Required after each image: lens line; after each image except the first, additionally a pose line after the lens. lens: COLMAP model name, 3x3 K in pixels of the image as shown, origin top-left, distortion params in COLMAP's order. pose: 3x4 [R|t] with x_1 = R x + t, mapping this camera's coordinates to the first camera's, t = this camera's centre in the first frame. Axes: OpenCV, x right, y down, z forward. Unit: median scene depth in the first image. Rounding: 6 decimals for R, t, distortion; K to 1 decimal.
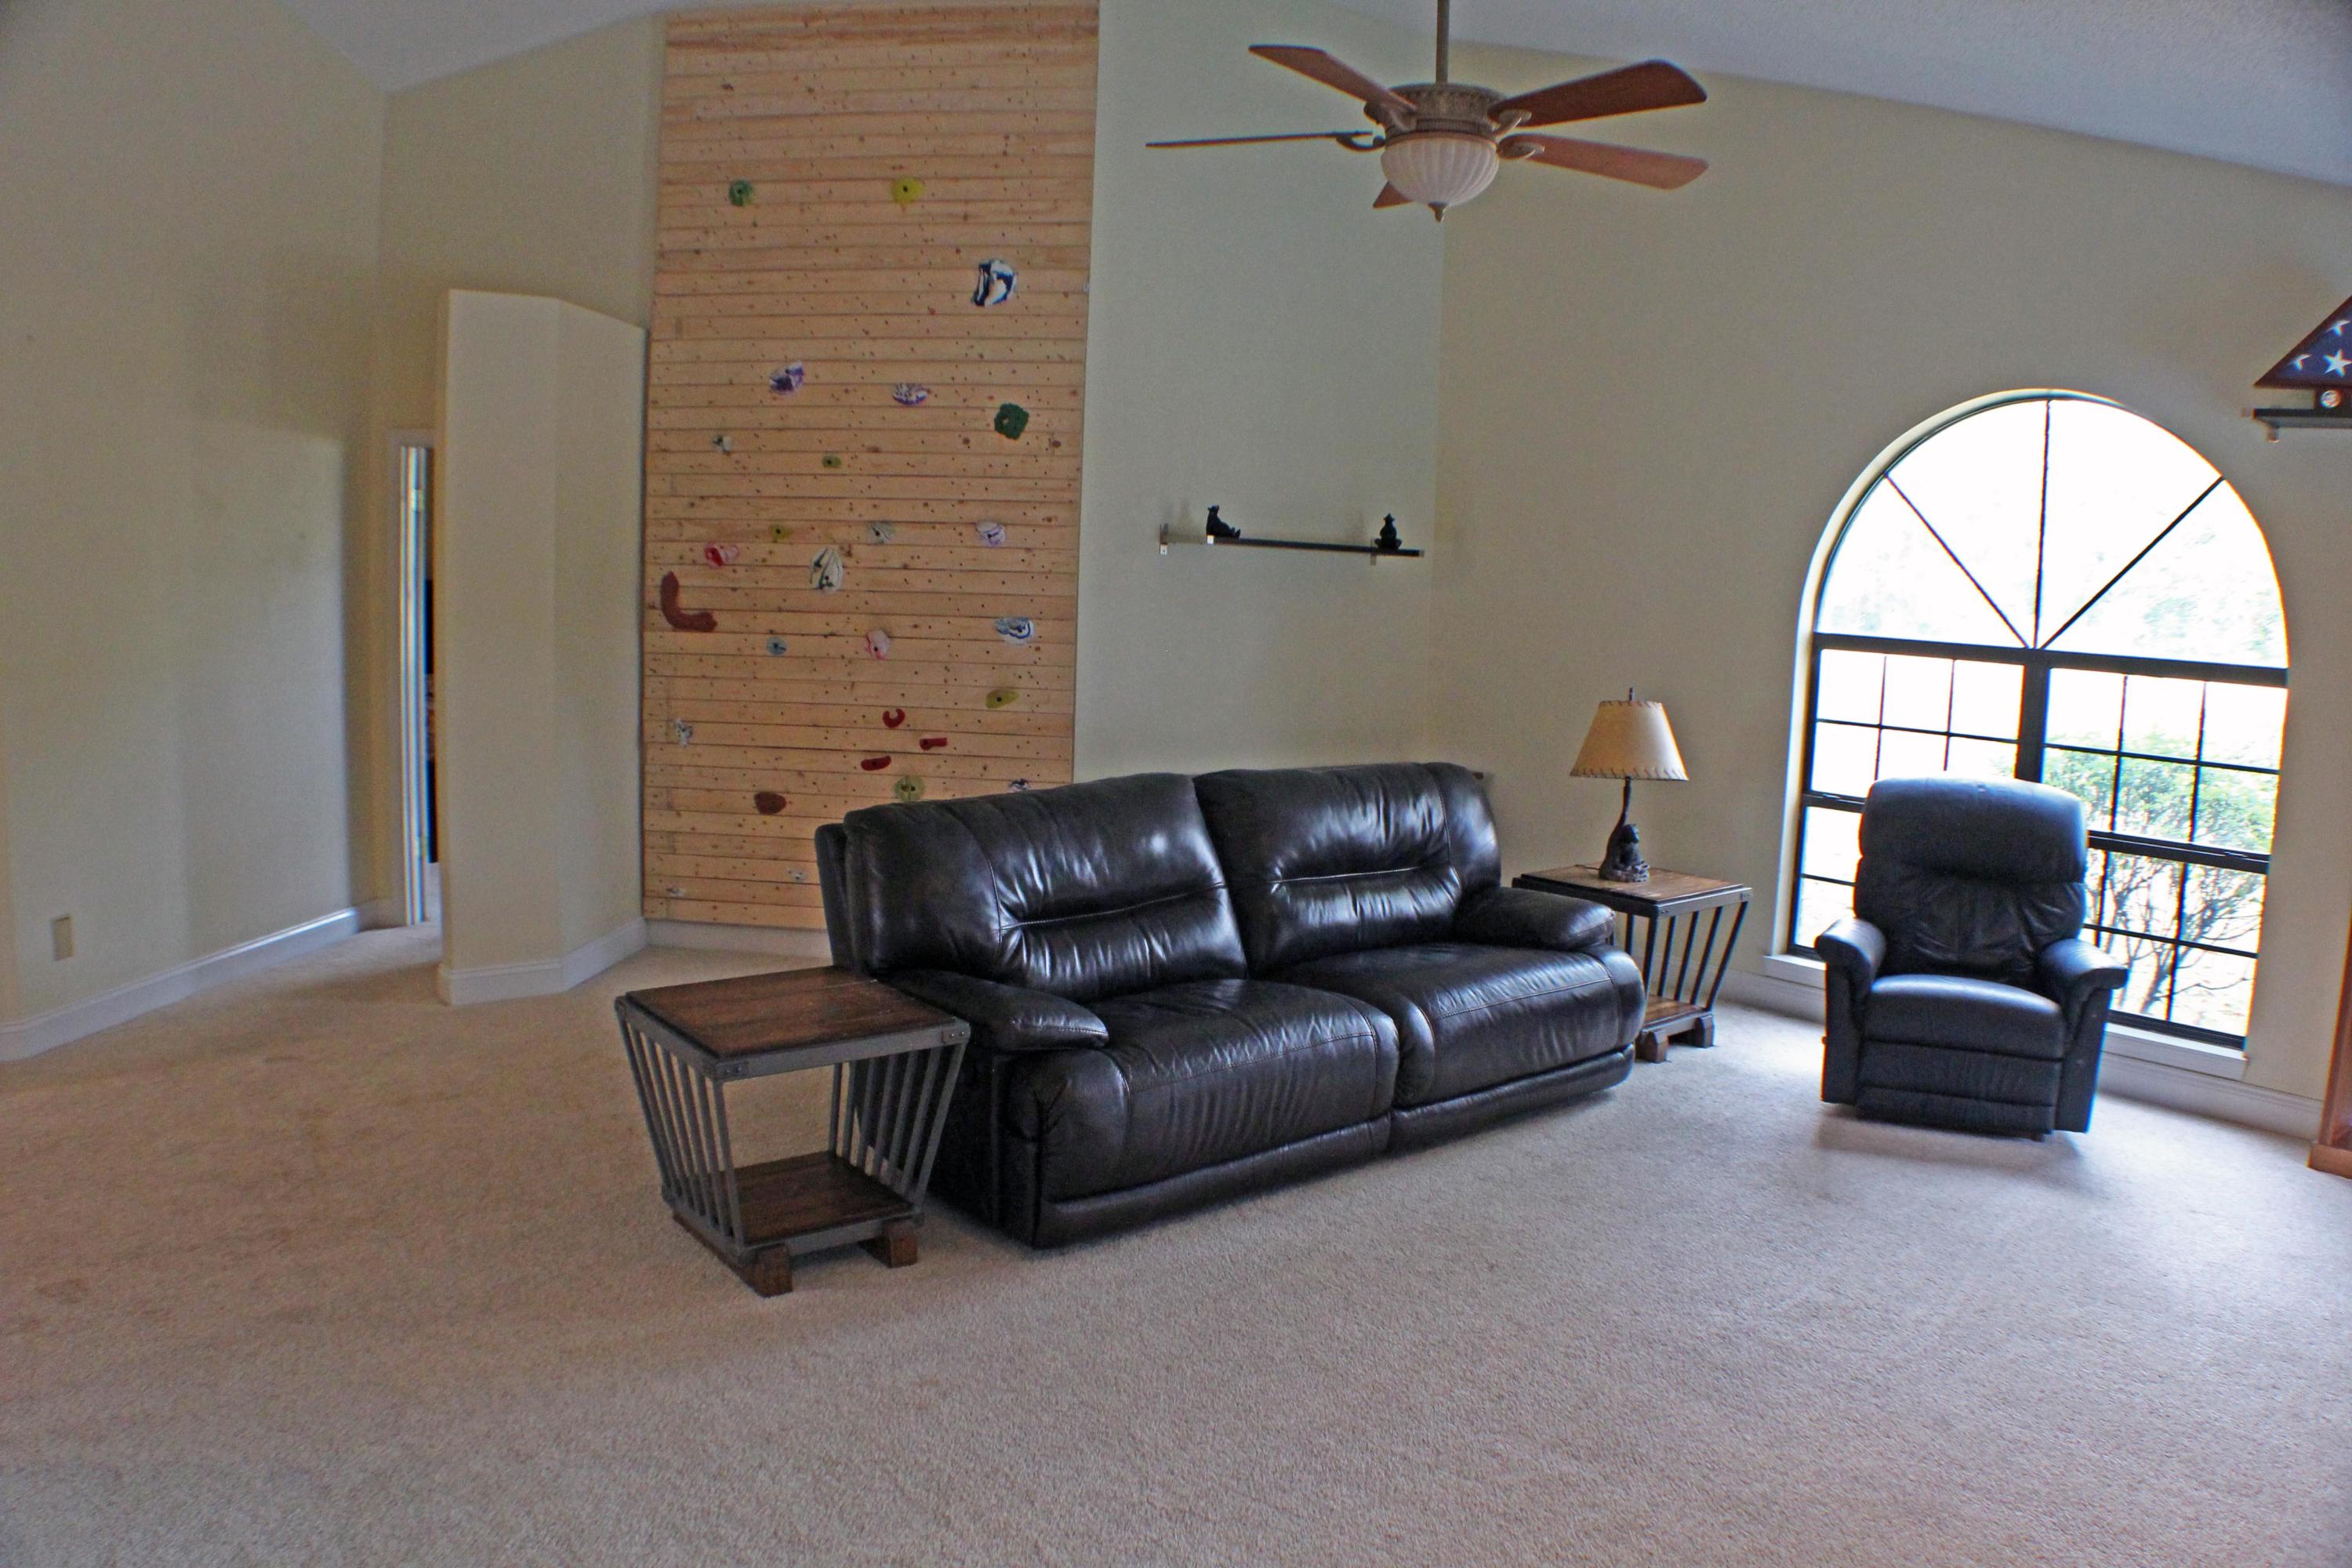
lens RADIAL K [[1662.3, 0, 1109.8], [0, 1662.3, 793.2], [0, 0, 1]] dist [-0.245288, 0.098971]
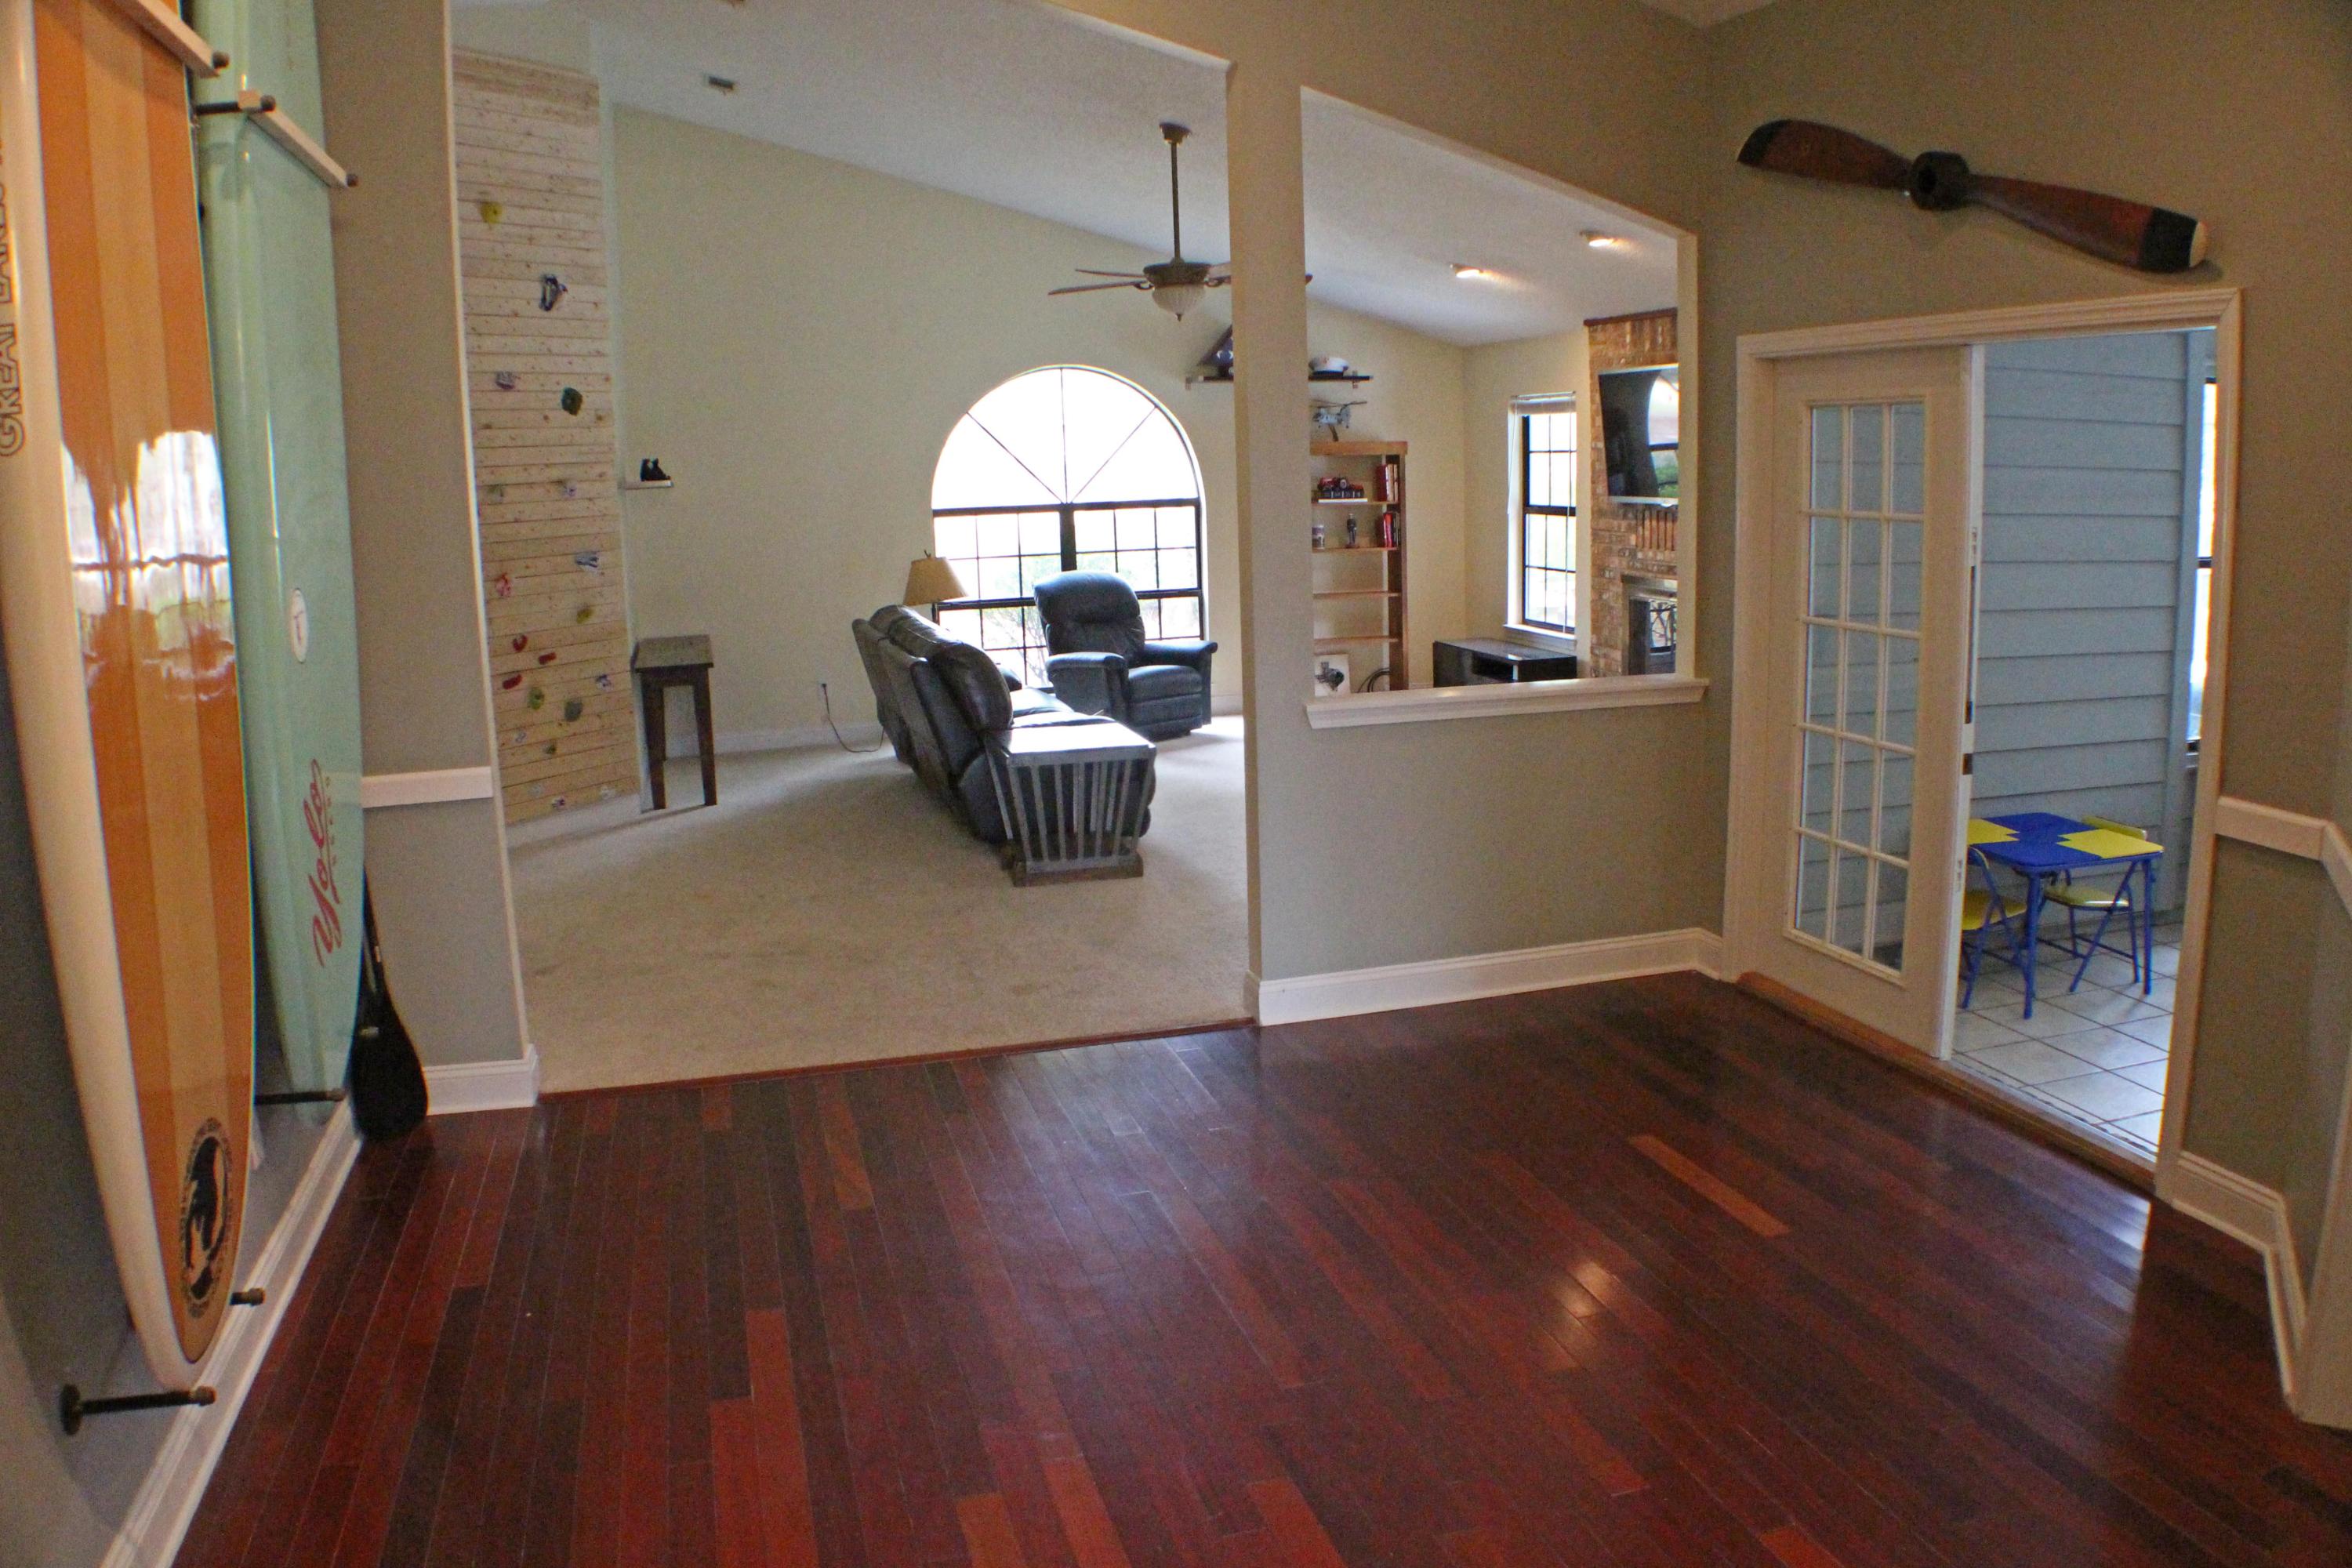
lens RADIAL K [[1740.5, 0, 1176.0], [0, 1740.5, 784.0], [0, 0, 1]] dist [-0.265147, 0.127033]
pose [[0.380939, -0.209888, 0.900462, -1.120098], [0.161425, 0.974034, 0.158746, -0.063833], [-0.910399, 0.084885, 0.404929, 0.061253]]
